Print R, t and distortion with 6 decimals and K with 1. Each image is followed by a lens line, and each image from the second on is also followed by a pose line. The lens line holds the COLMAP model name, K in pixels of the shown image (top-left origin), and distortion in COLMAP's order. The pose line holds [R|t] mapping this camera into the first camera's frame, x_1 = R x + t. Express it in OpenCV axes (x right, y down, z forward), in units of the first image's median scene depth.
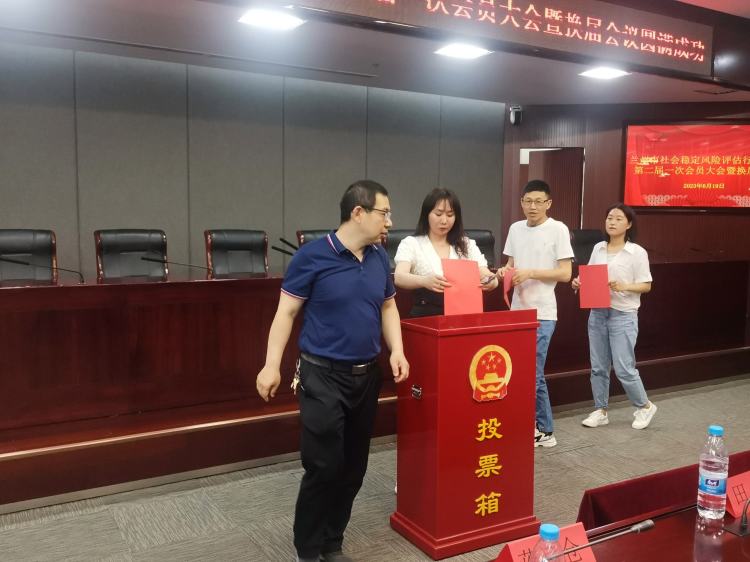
lens RADIAL K [[715.9, 0, 375.0], [0, 715.9, 281.0], [0, 0, 1]] dist [0.018074, -0.000139]
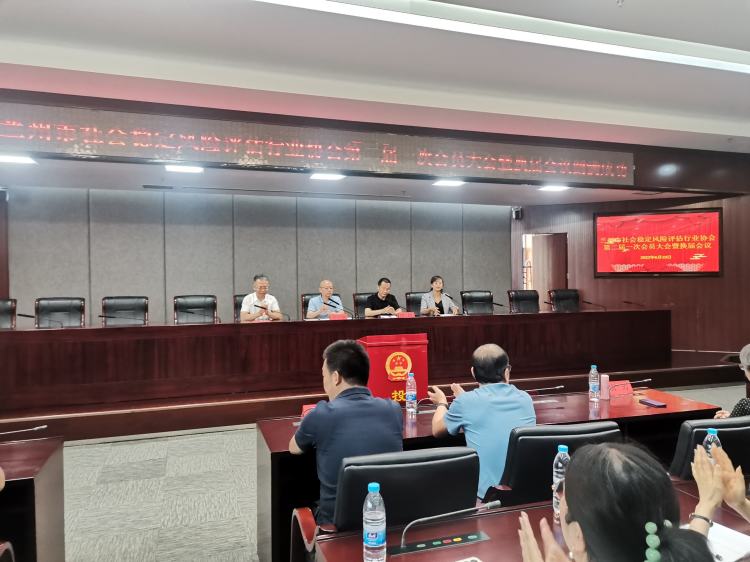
lens RADIAL K [[570.0, 0, 375.0], [0, 570.0, 281.0], [0, 0, 1]] dist [0.014473, 0.000497]
pose [[0.976491, -0.018520, -0.214763, 0.162827], [-0.000615, 0.996059, -0.088690, 0.013078], [0.215559, 0.086737, 0.972631, -0.200094]]
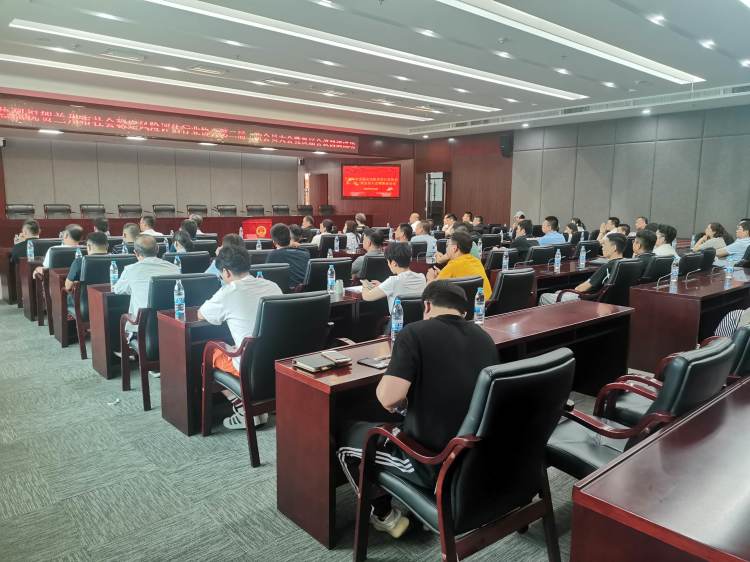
lens RADIAL K [[570.0, 0, 375.0], [0, 570.0, 281.0], [0, 0, 1]] dist [0.014473, 0.000497]
pose [[0.984998, -0.024184, 0.170862, 0.095481], [0.015059, 0.998400, 0.054503, 0.099777], [-0.171907, -0.051112, 0.983786, -1.155178]]
